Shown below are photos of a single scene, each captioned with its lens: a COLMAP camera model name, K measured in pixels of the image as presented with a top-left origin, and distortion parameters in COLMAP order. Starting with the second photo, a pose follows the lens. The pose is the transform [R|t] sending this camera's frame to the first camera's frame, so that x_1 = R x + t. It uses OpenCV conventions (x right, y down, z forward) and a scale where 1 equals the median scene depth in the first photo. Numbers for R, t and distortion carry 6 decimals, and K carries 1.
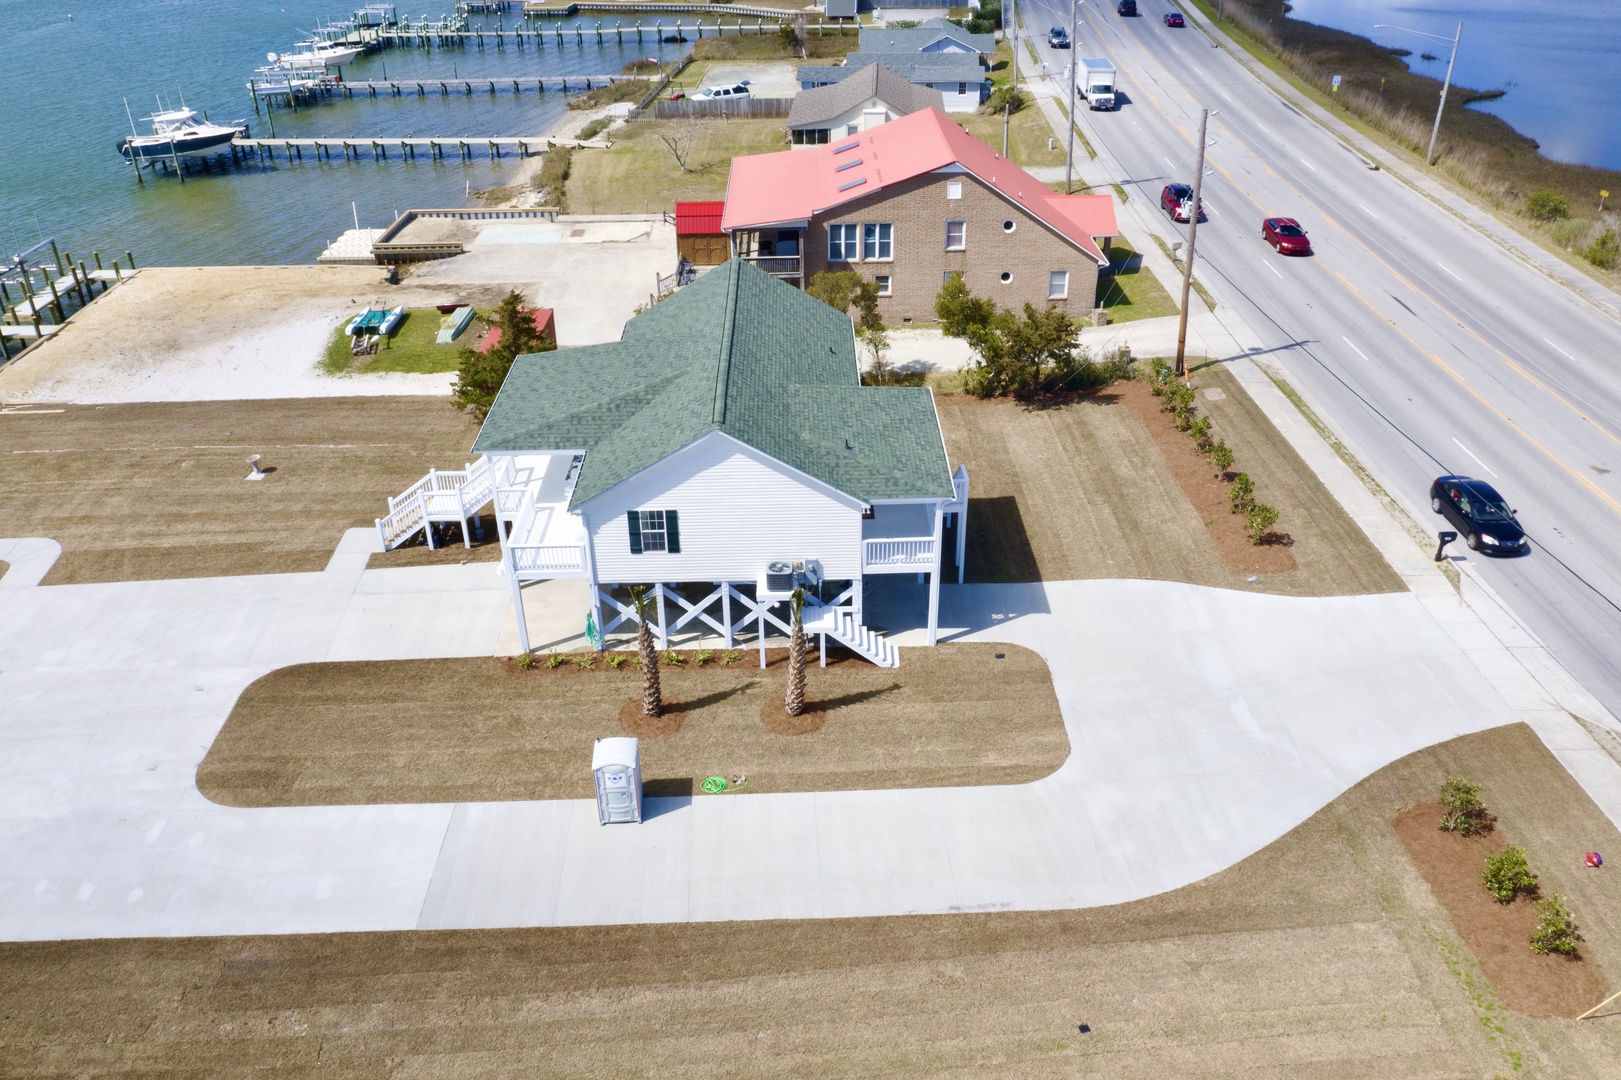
lens RADIAL K [[1279.4, 0, 810.5], [0, 1279.4, 540.0], [0, 0, 1]] dist [-0.020330, 0.000790]
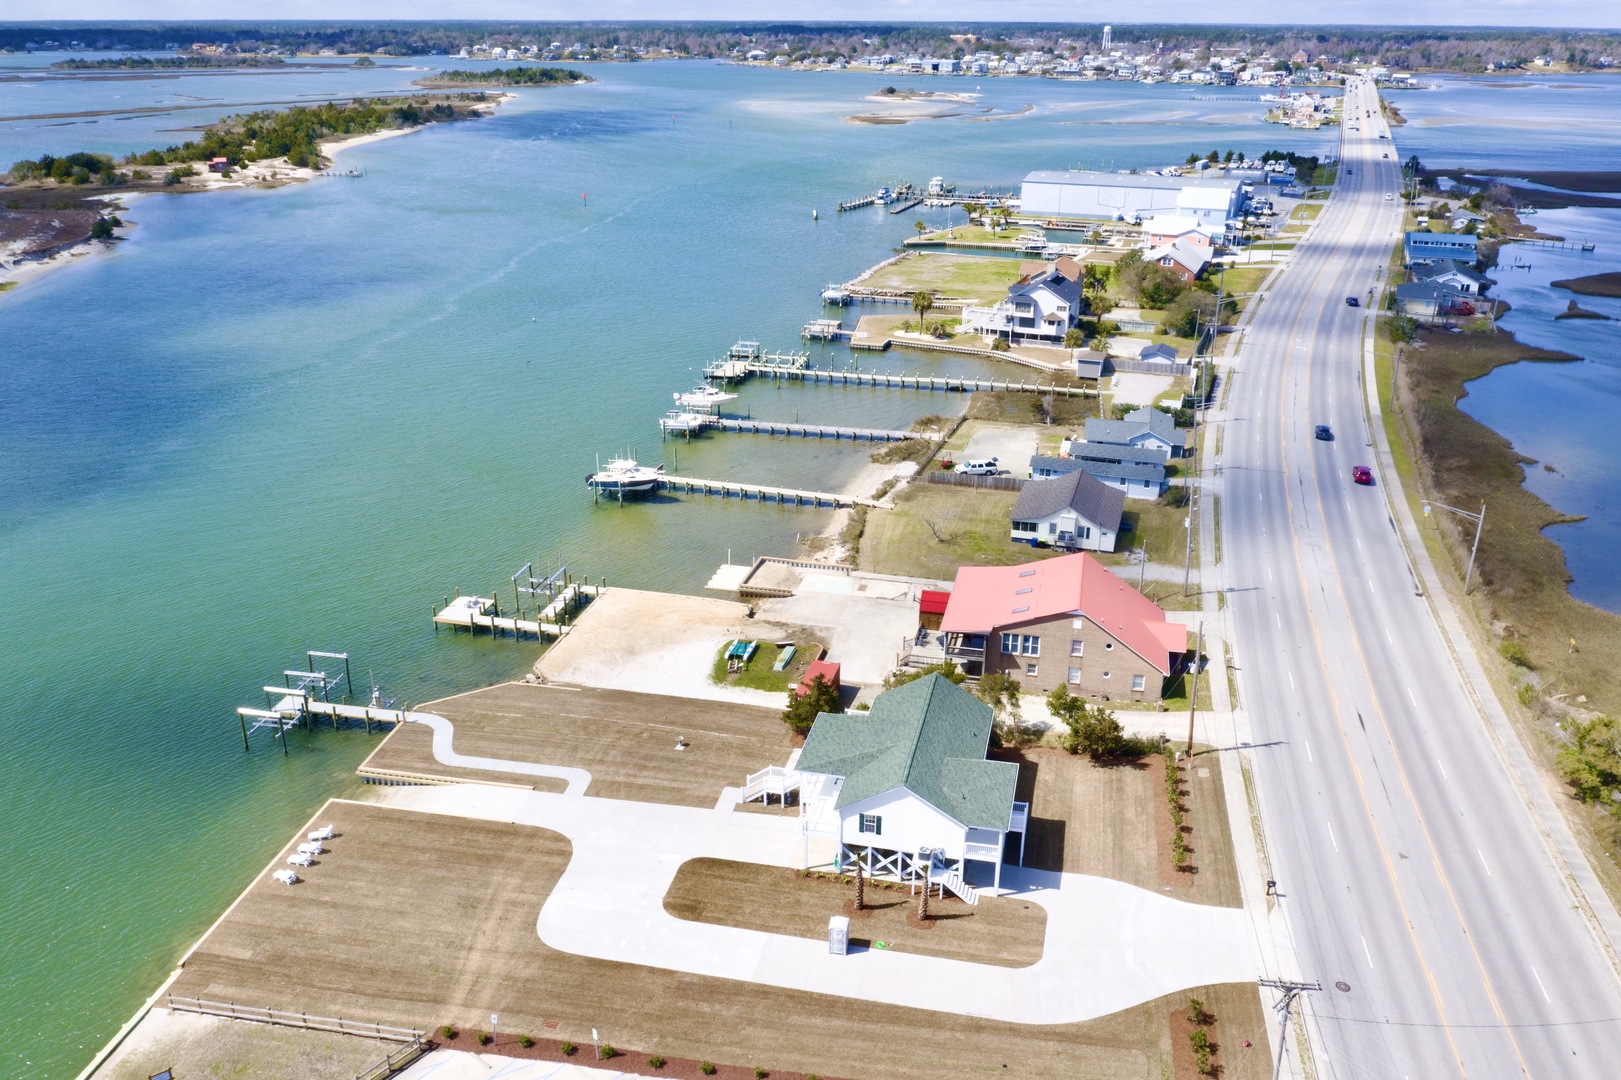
lens RADIAL K [[1279.4, 0, 810.5], [0, 1279.4, 540.0], [0, 0, 1]] dist [-0.020330, 0.000790]
pose [[0.970451, 0.108518, -0.215518, 0.159648], [-0.136853, 0.983150, -0.121195, -0.165833], [0.198734, 0.147108, 0.968950, -0.983087]]
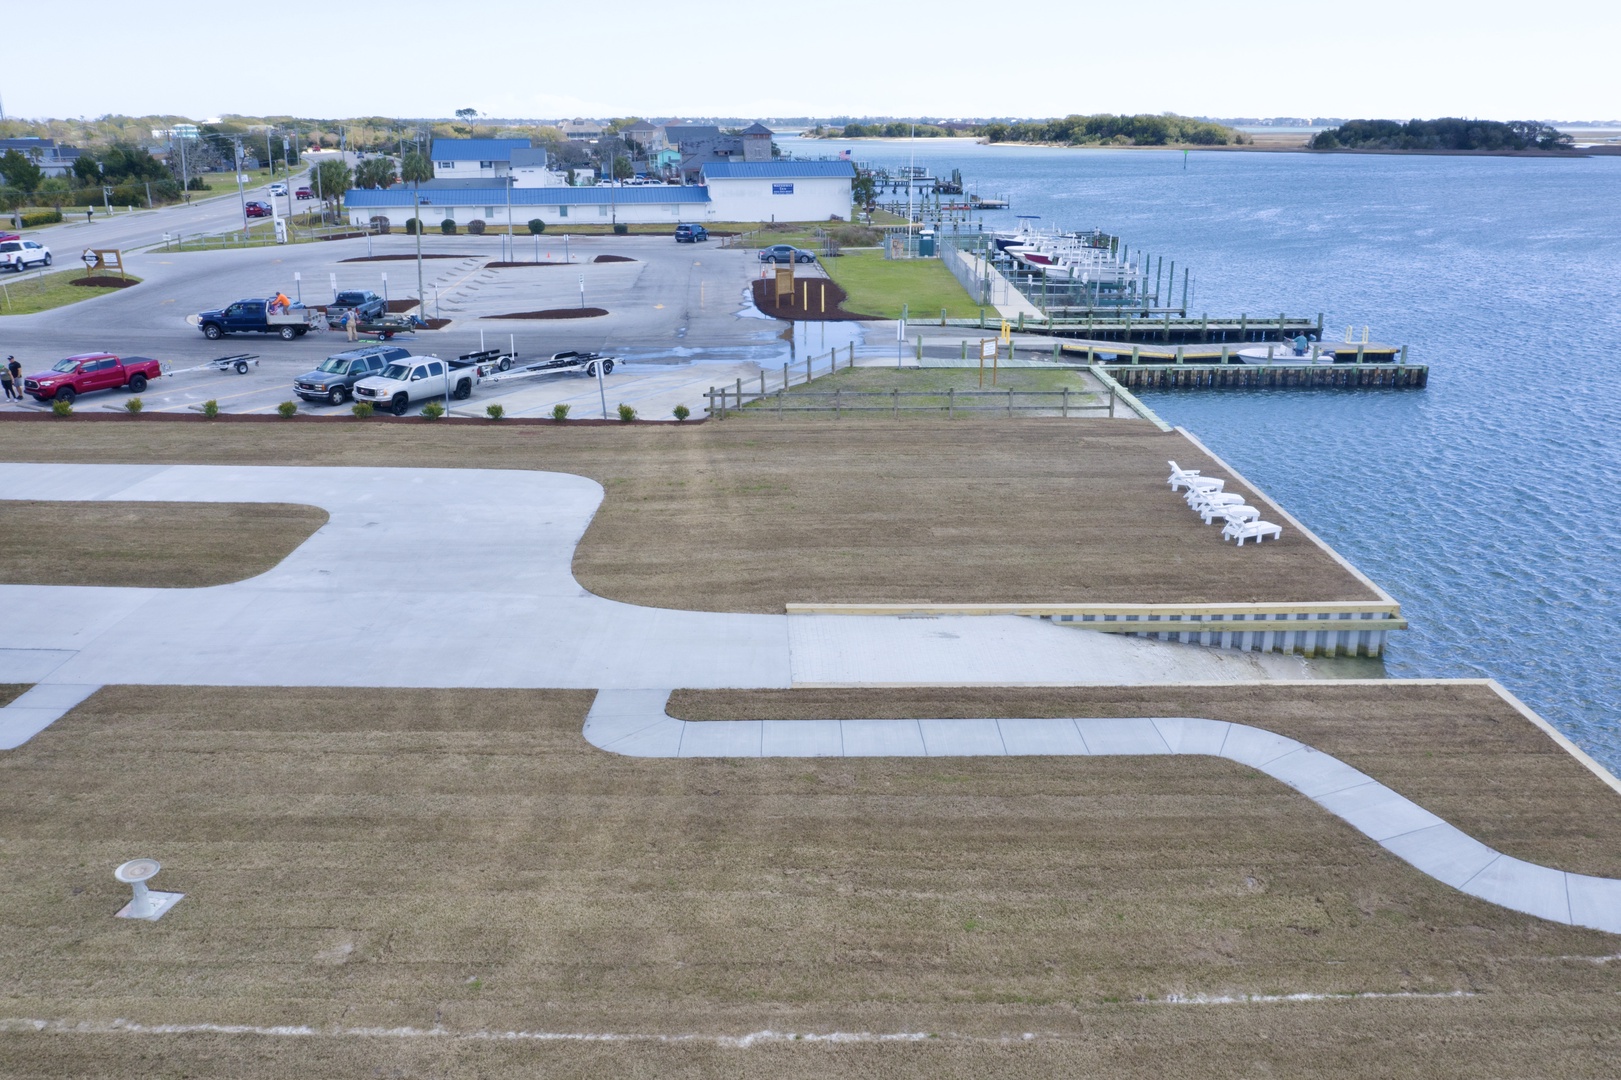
lens RADIAL K [[1279.4, 0, 810.5], [0, 1279.4, 540.0], [0, 0, 1]] dist [-0.020330, 0.000790]
pose [[-0.997859, -0.009187, 0.064753, -0.697283], [0.041996, 0.668993, 0.742081, -0.406024], [-0.050137, 0.743212, -0.667175, 1.248961]]
